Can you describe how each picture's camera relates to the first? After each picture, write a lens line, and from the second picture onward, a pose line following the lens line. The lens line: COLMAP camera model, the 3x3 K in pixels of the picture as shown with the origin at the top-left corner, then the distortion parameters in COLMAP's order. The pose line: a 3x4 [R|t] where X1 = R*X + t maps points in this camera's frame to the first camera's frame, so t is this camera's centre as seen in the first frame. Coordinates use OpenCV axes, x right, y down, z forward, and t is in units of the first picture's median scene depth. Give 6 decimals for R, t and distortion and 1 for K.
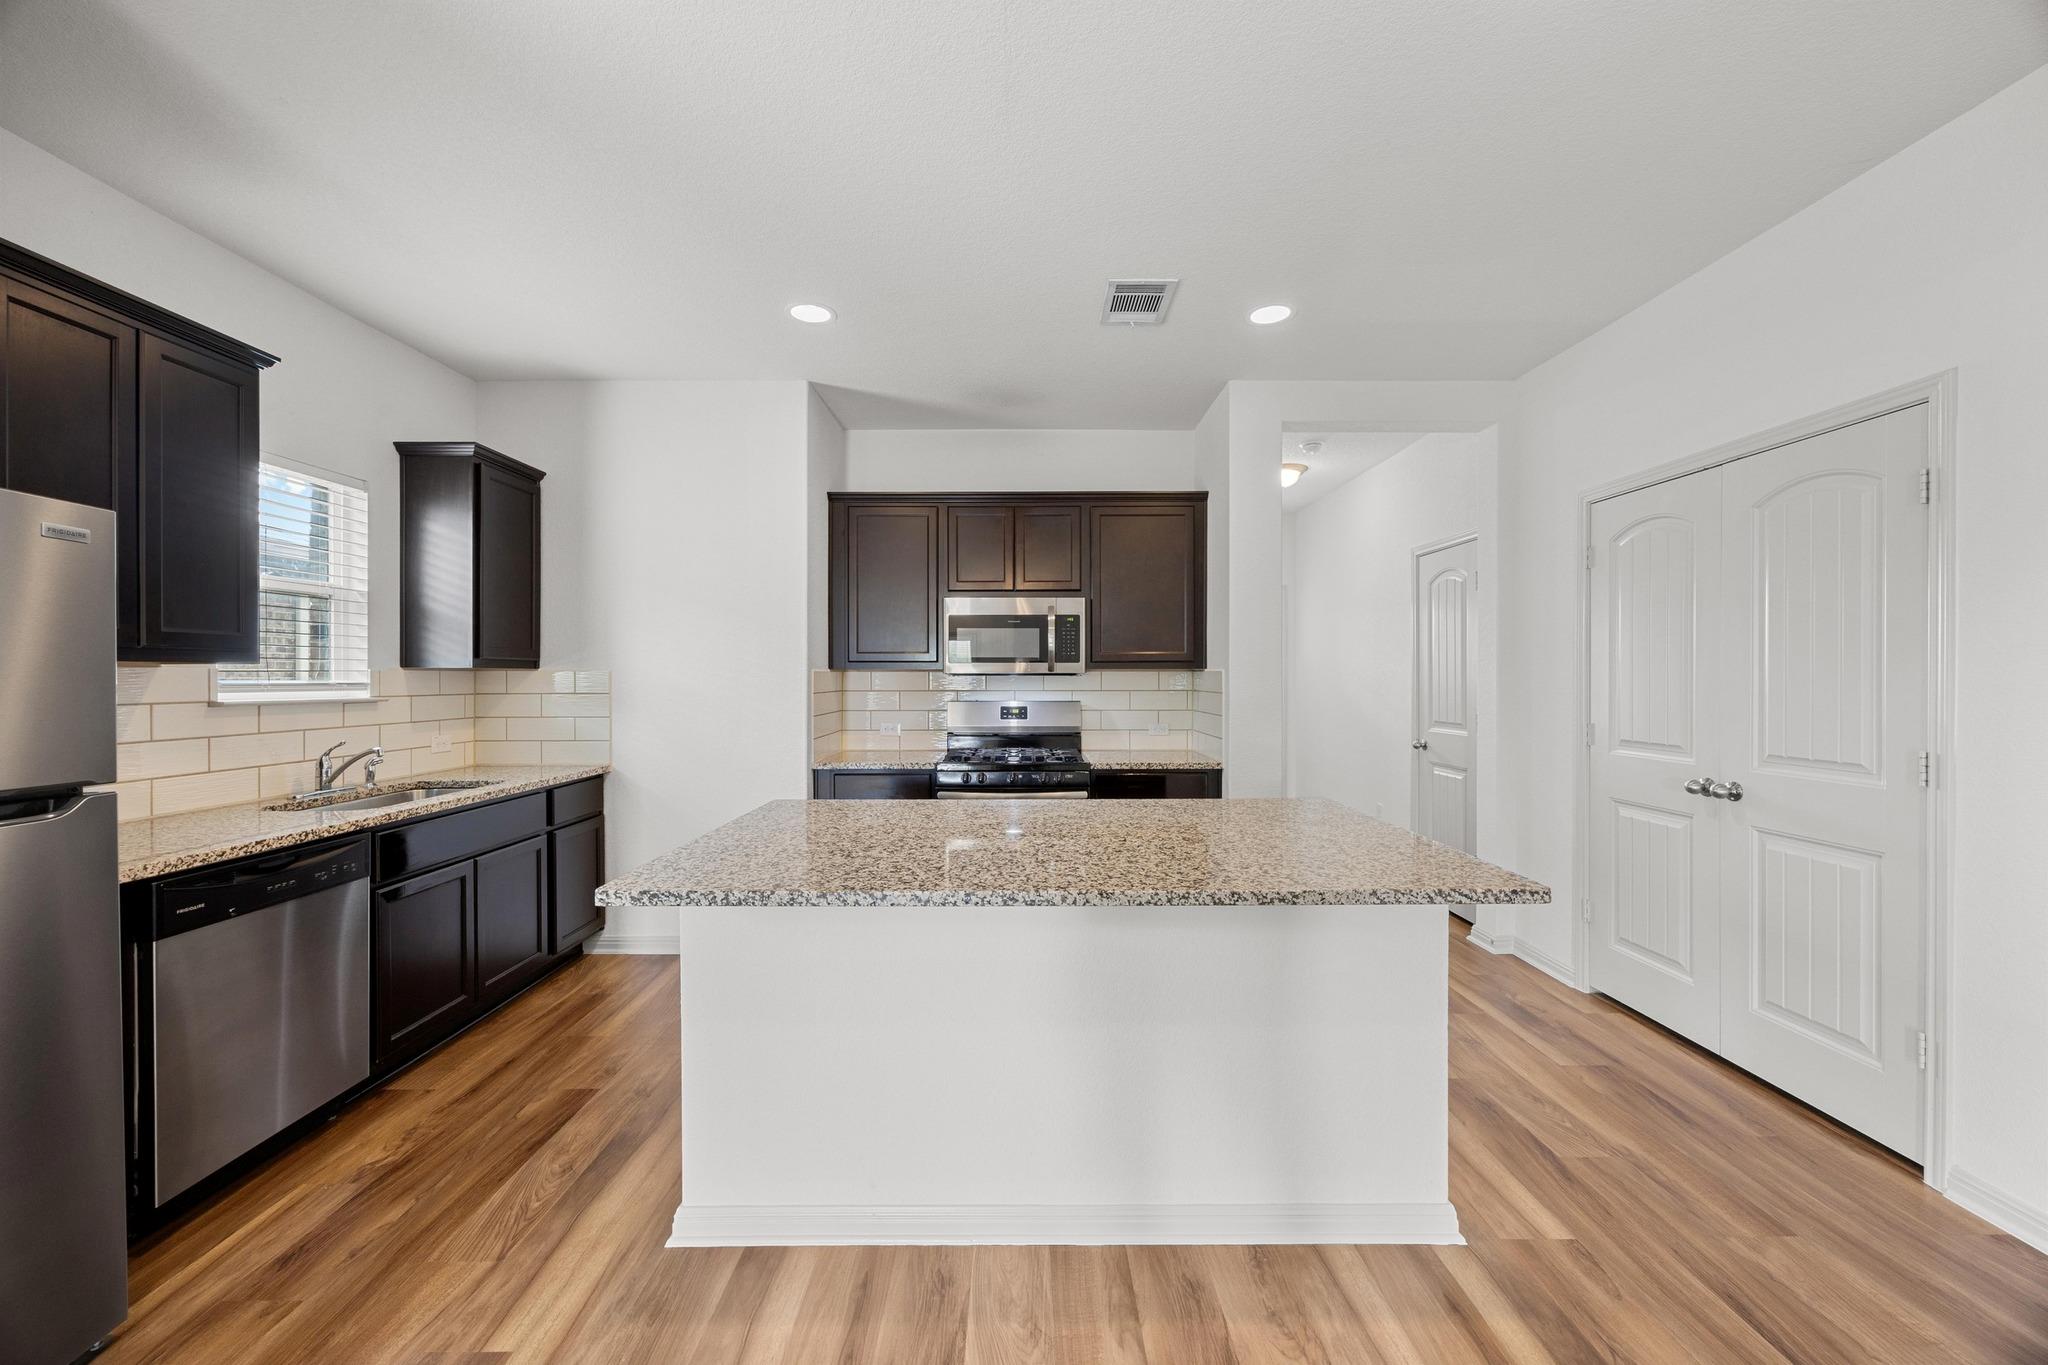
lens RADIAL K [[774.6, 0, 1025.1], [0, 774.6, 679.8], [0, 0, 1]] dist [-0.005598, 0.000889]
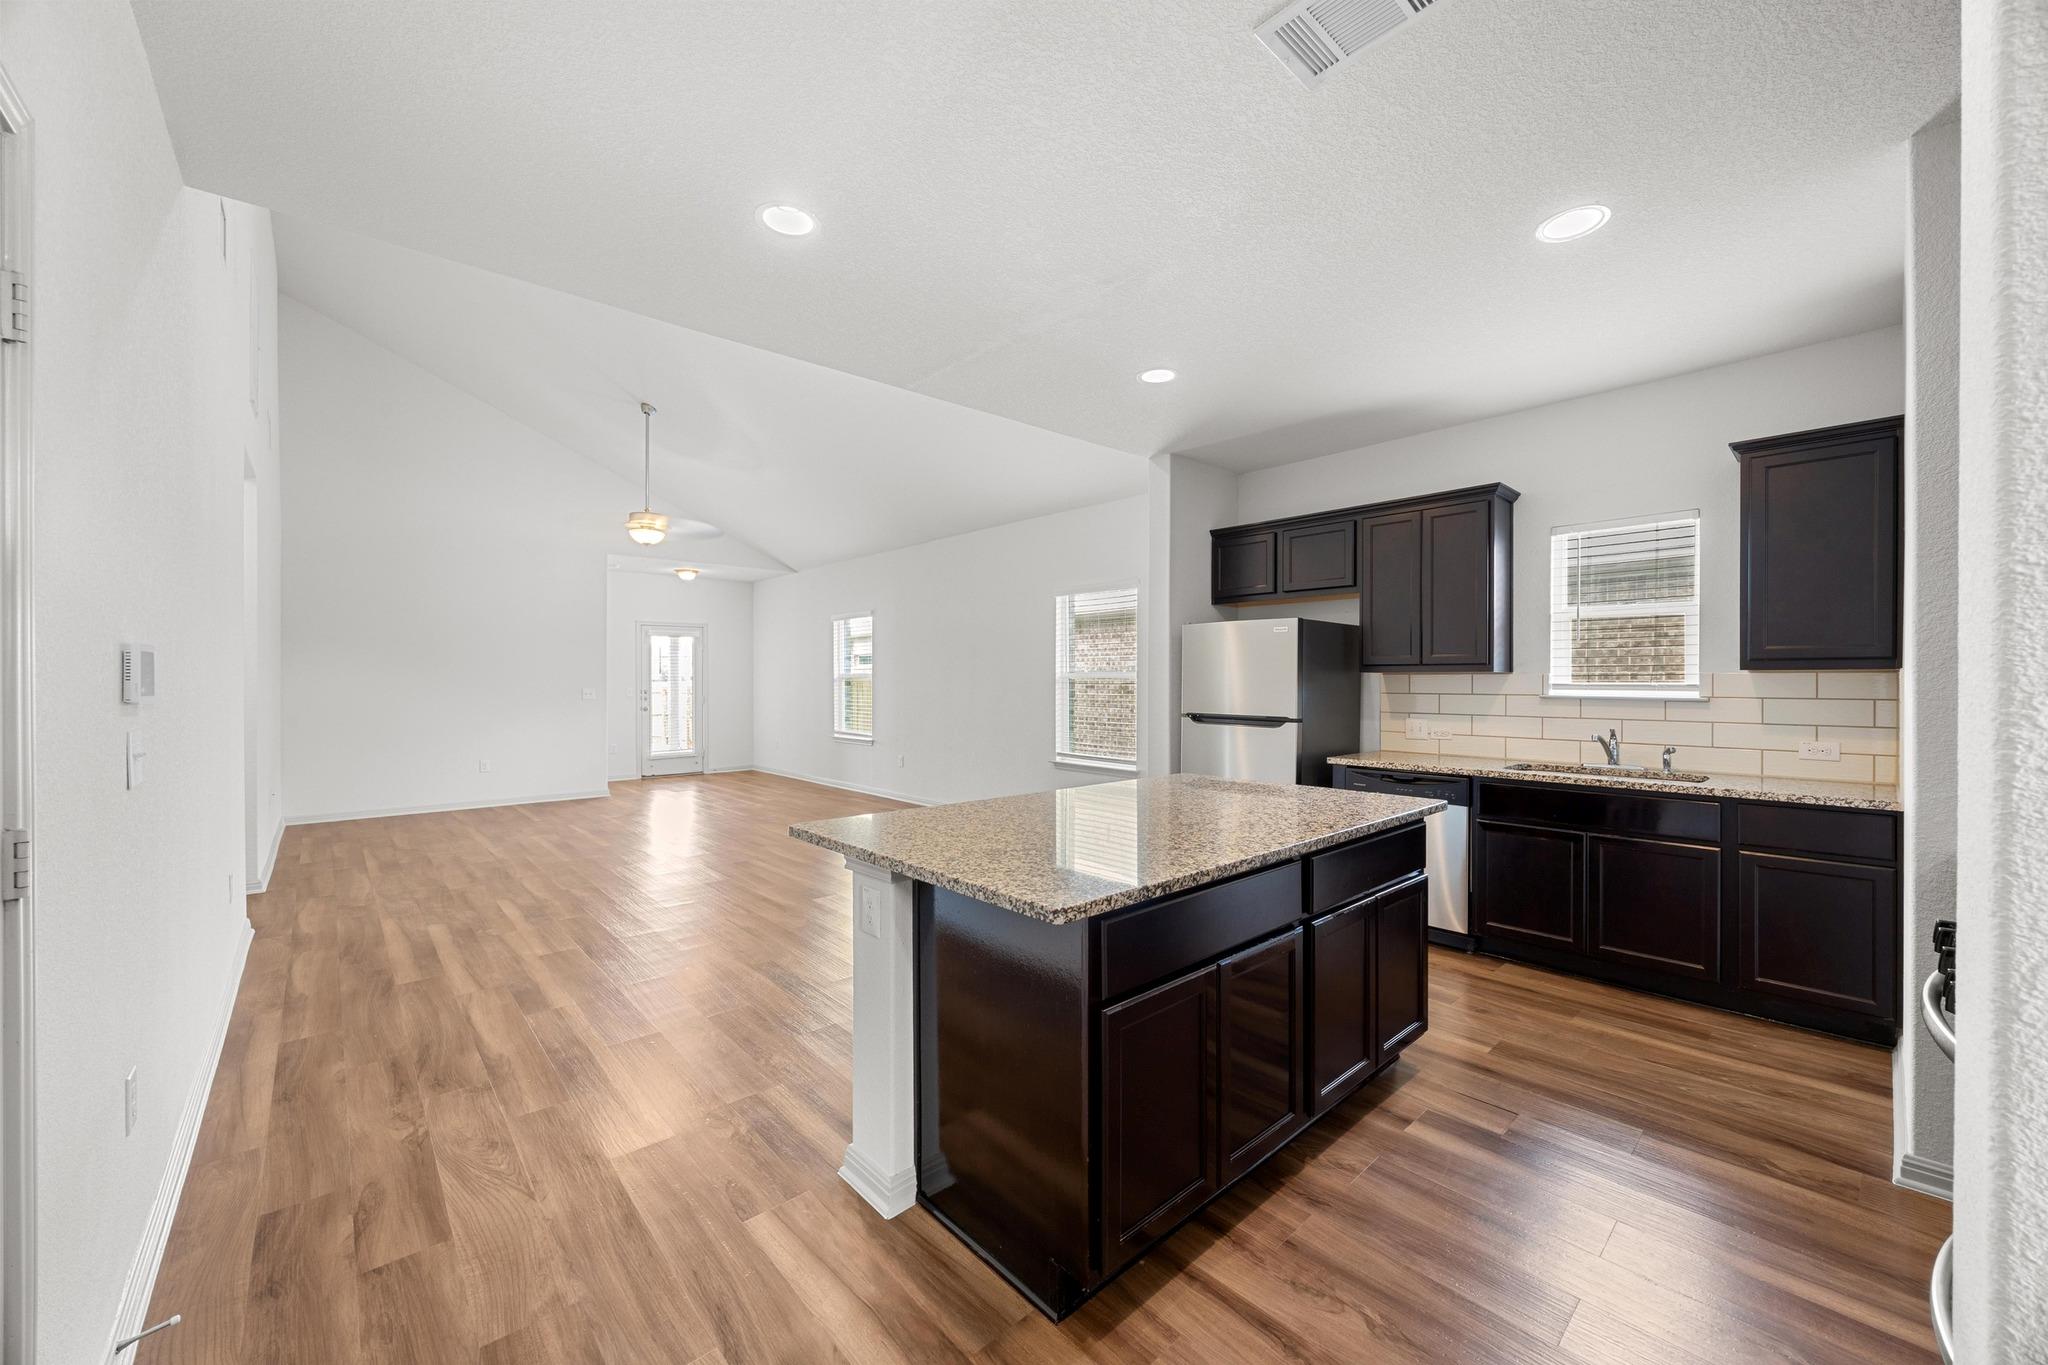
lens RADIAL K [[774.6, 0, 1018.1], [0, 774.6, 681.7], [0, 0, 1]] dist [-0.005598, 0.000889]
pose [[-0.750923, 0.002920, -0.660383, 0.680882], [-0.001138, 0.999983, 0.005716, -0.005863], [0.660389, 0.005043, -0.750907, 1.227740]]
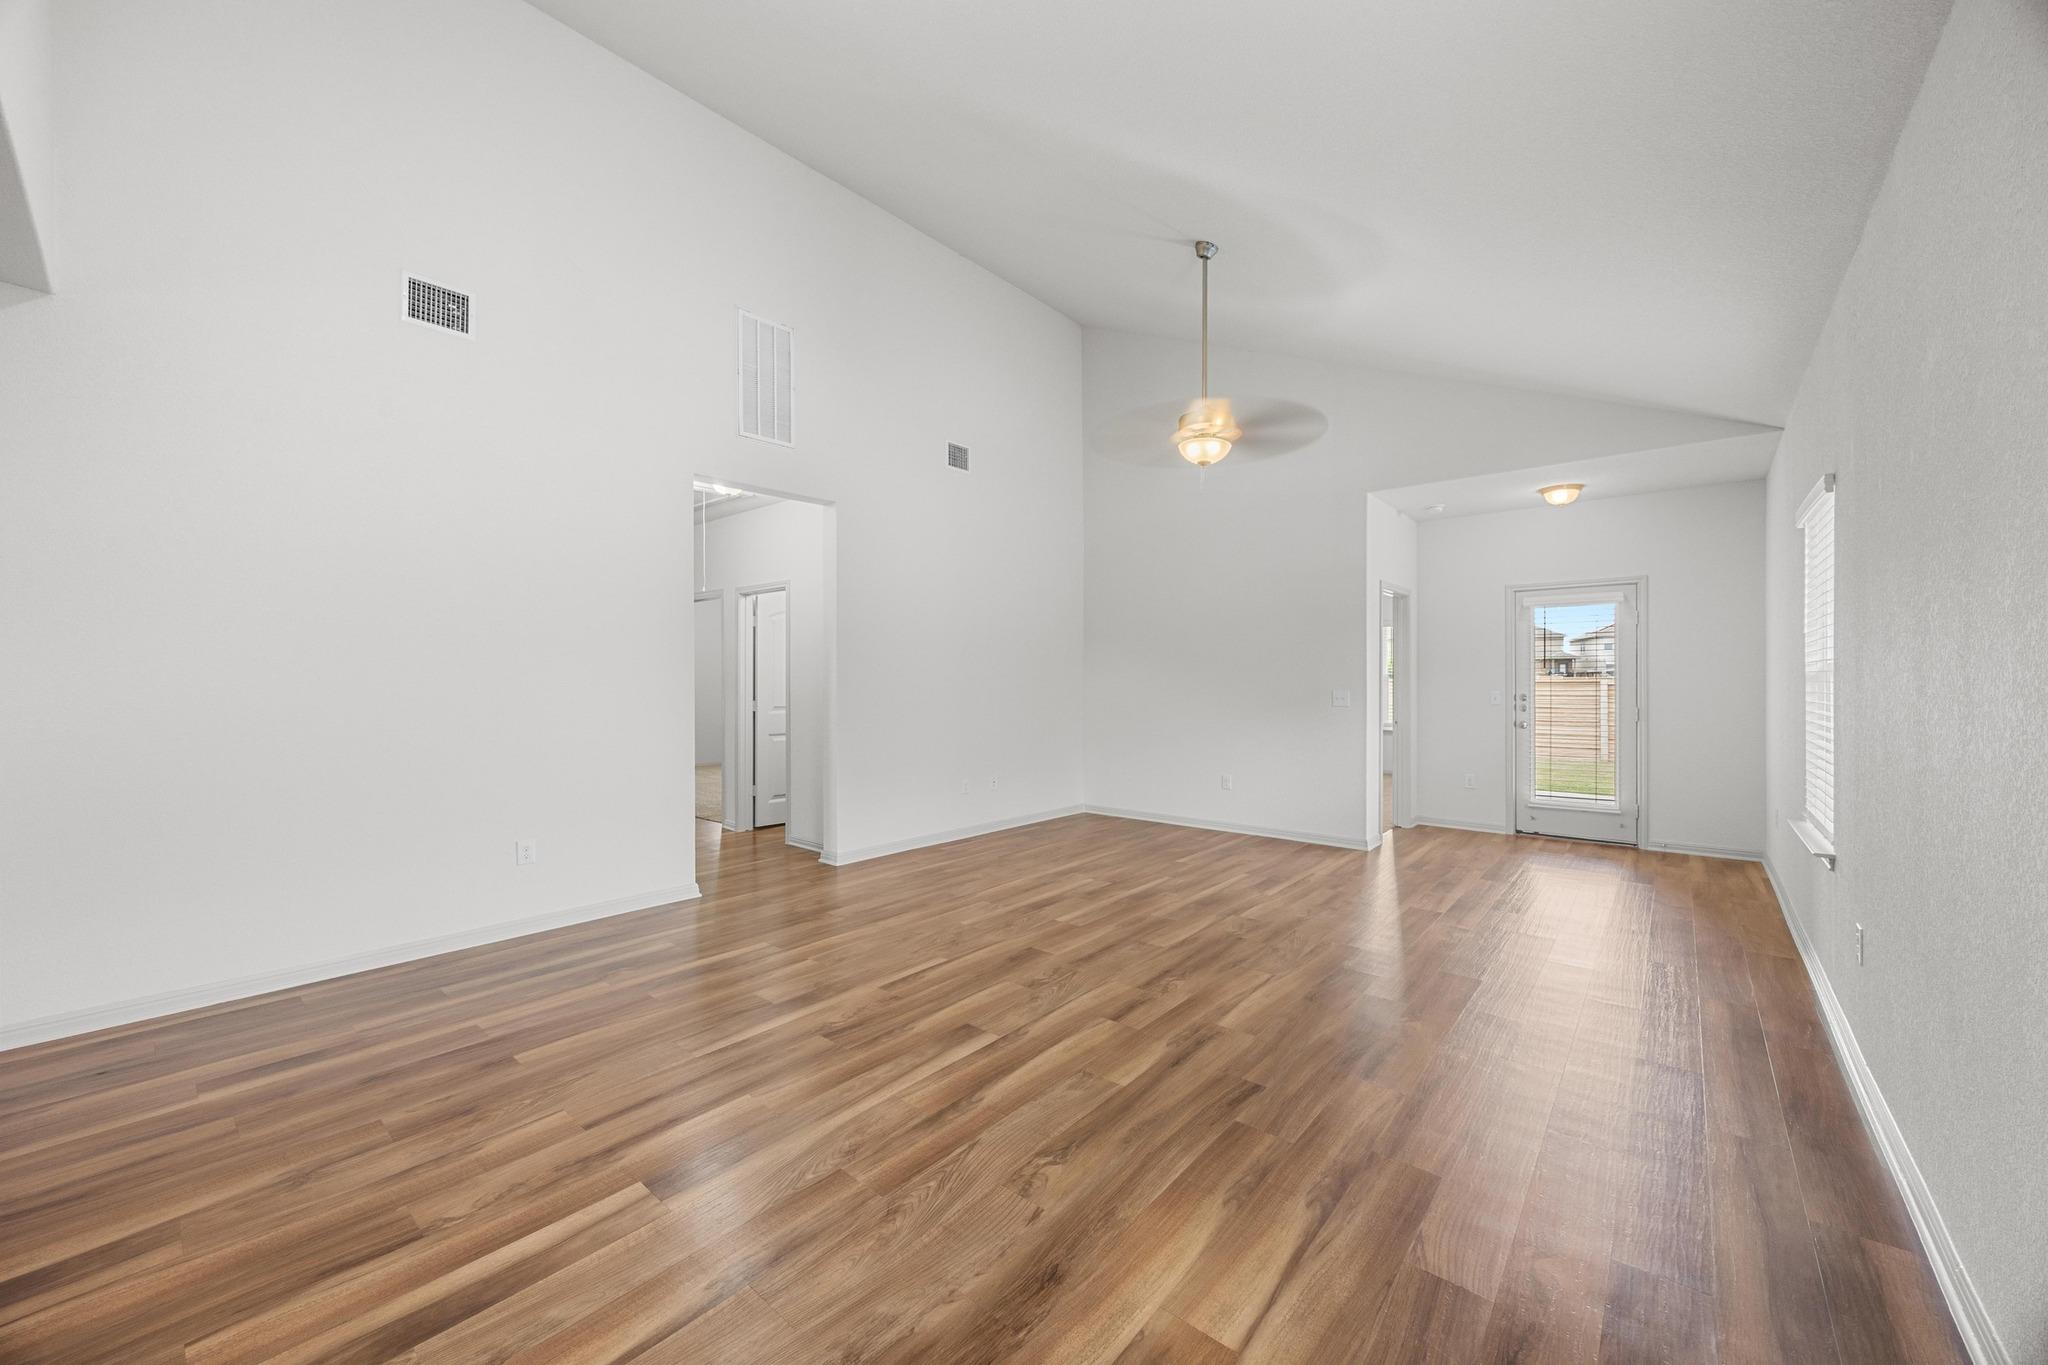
lens RADIAL K [[774.6, 0, 1017.3], [0, 774.6, 680.5], [0, 0, 1]] dist [-0.005598, 0.000889]
pose [[-0.751634, -0.001684, 0.659578, -0.725393], [0.002493, 0.999982, 0.005394, -0.001306], [-0.659576, 0.005698, -0.751617, 0.077271]]
